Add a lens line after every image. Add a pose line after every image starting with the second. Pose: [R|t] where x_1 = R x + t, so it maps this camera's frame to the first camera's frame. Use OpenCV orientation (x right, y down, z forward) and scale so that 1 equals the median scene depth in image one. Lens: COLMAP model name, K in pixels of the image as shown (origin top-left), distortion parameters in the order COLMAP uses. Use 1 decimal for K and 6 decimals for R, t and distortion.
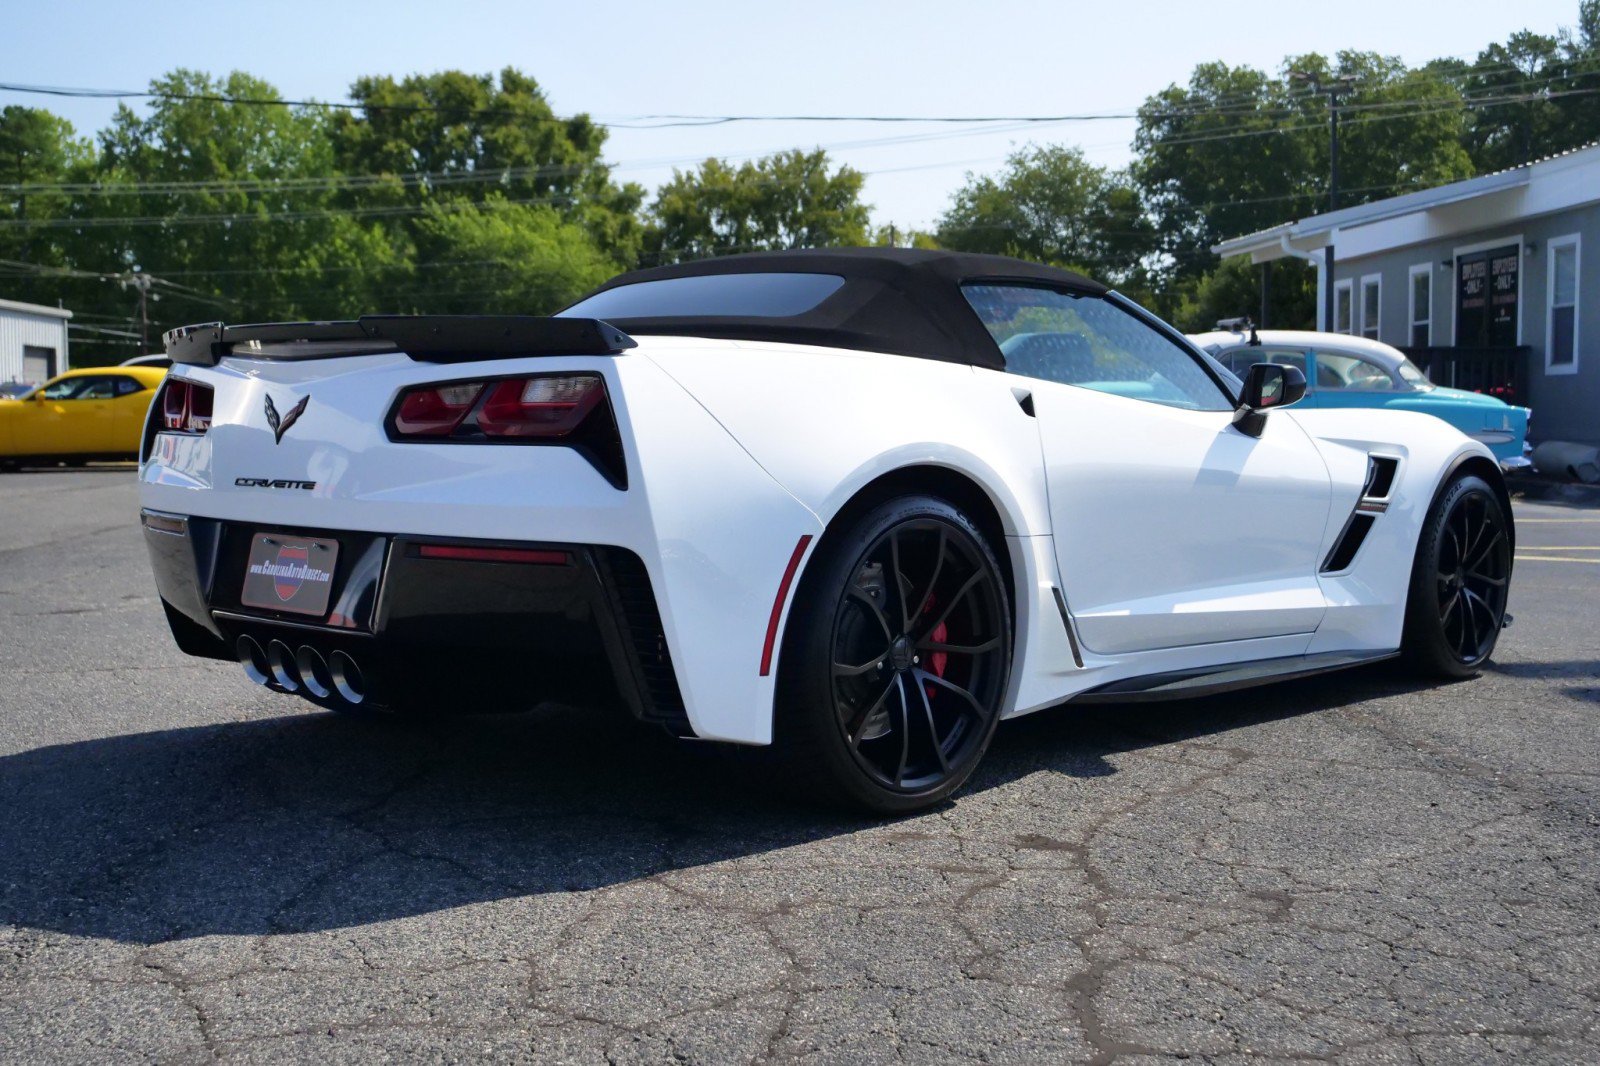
lens RADIAL K [[2177.5, 0, 800.0], [0, 2177.5, 533.0], [0, 0, 1]] dist [0.009621, -0.008783]
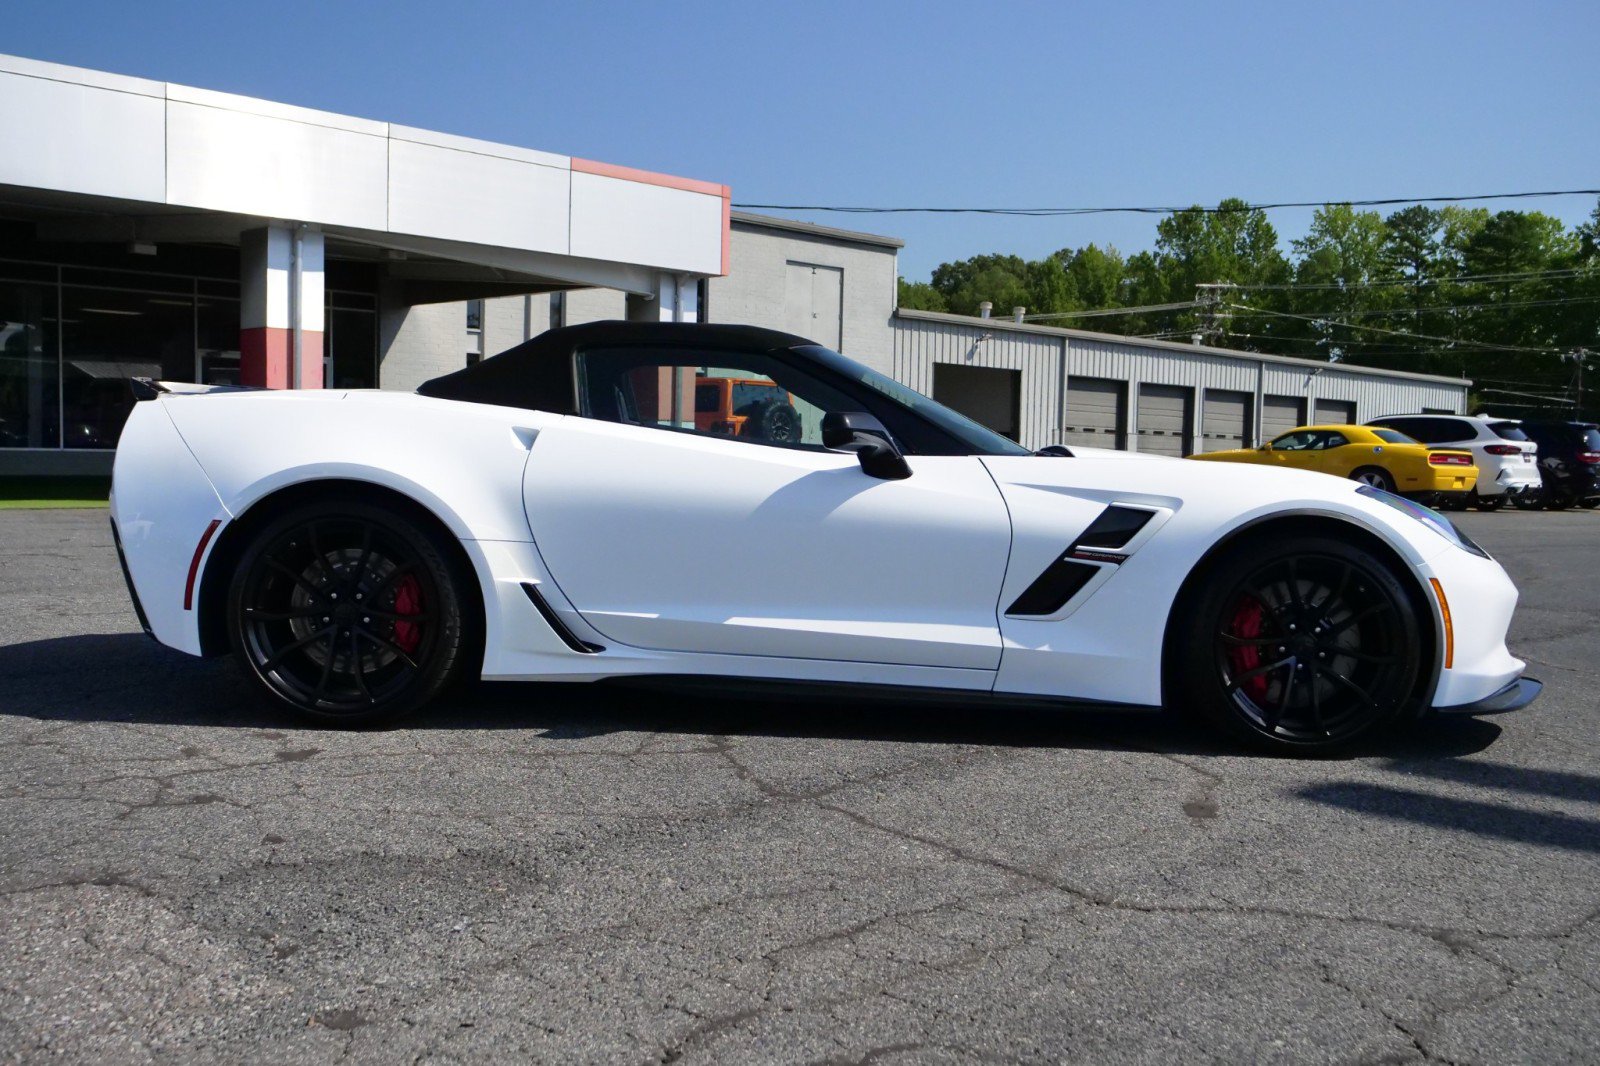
lens RADIAL K [[1828.9, 0, 841.0], [0, 1828.9, 485.7], [0, 0, 1]] dist [0.012856, 0.006626]
pose [[0.612079, 0.034912, -0.790025, 0.861441], [-0.071816, 0.997351, -0.011566, -0.026616], [0.787529, 0.063816, 0.612965, 0.396484]]
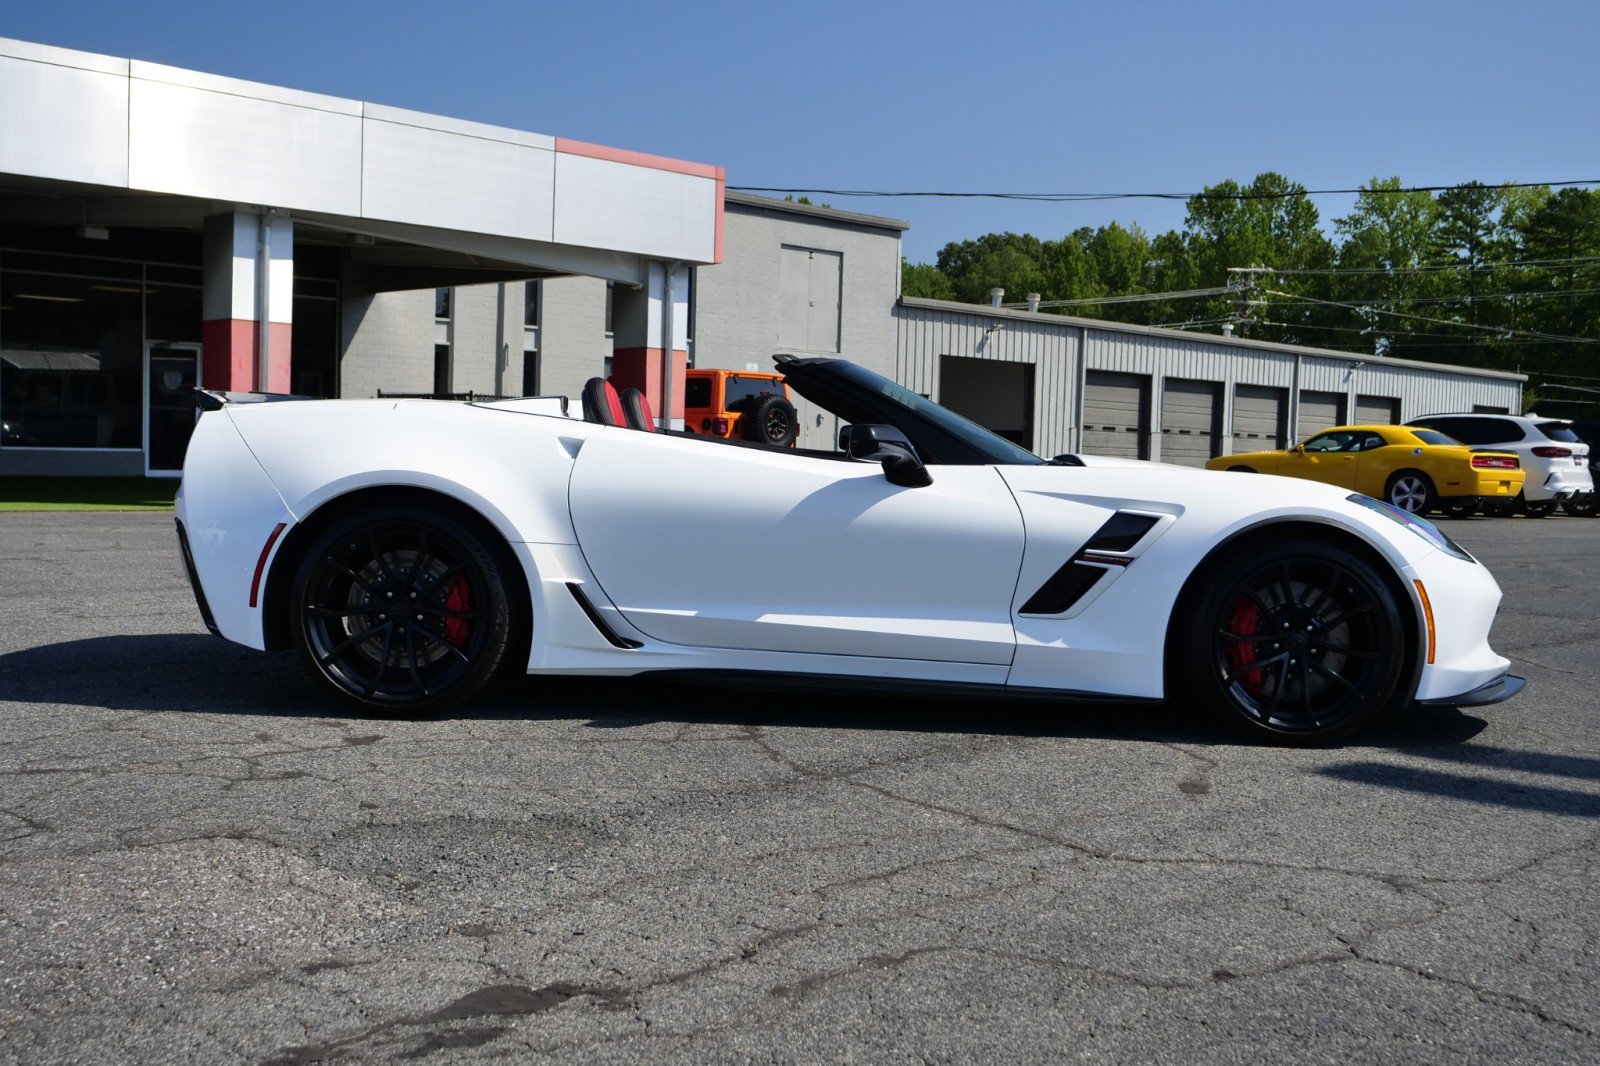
lens RADIAL K [[2092.3, 0, 800.0], [0, 2092.3, 533.0], [0, 0, 1]] dist [0.007568, -0.010419]
pose [[0.601024, 0.053793, -0.797419, 1.001750], [-0.074096, 0.997186, 0.011422, -0.025819], [0.795789, 0.052220, 0.603318, 0.264706]]
